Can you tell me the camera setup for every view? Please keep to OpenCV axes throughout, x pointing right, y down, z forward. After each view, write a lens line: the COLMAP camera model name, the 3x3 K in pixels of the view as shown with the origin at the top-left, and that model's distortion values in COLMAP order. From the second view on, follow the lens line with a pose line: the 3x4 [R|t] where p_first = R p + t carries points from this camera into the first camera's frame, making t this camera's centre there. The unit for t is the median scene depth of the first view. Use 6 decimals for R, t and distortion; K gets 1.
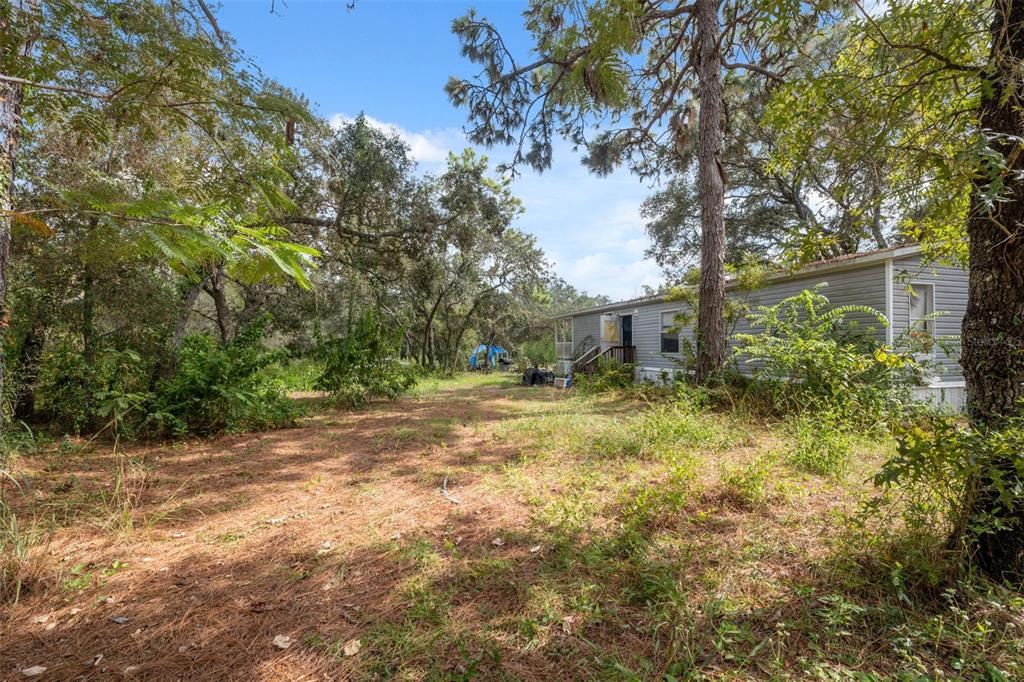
lens RADIAL K [[415.9, 0, 511.2], [0, 415.9, 343.7], [0, 0, 1]] dist [0.000639, 0.000072]
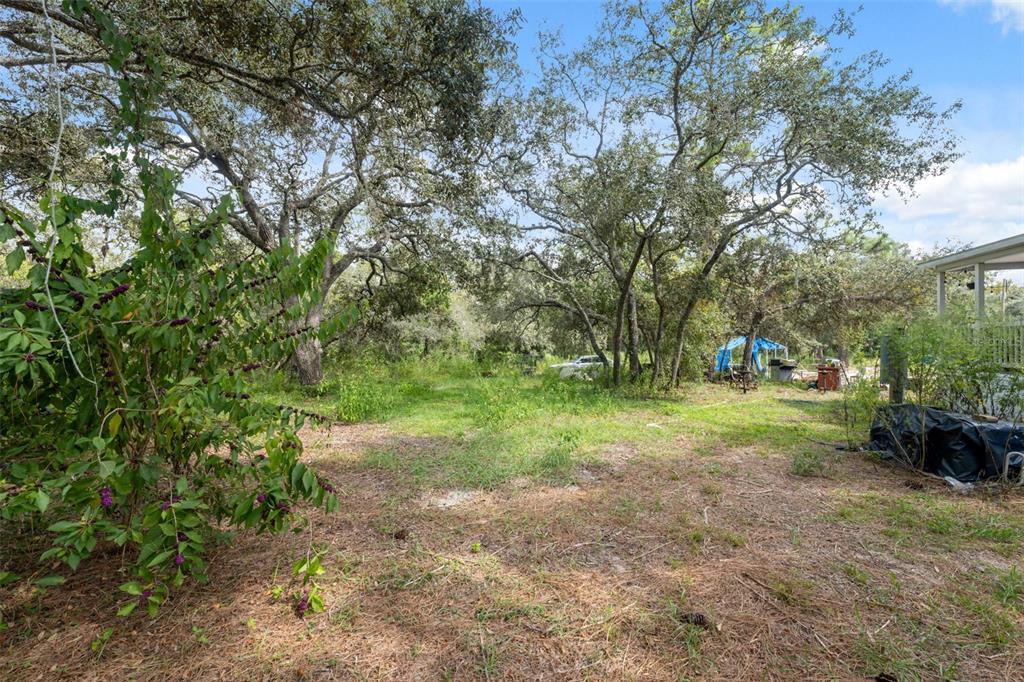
lens RADIAL K [[415.9, 0, 512.3], [0, 415.9, 341.2], [0, 0, 1]] dist [0.000639, 0.000072]
pose [[0.836538, -0.000751, -0.547909, -0.015125], [0.003974, 0.999981, 0.004696, 0.007277], [0.547895, -0.006106, 0.836525, 0.366131]]
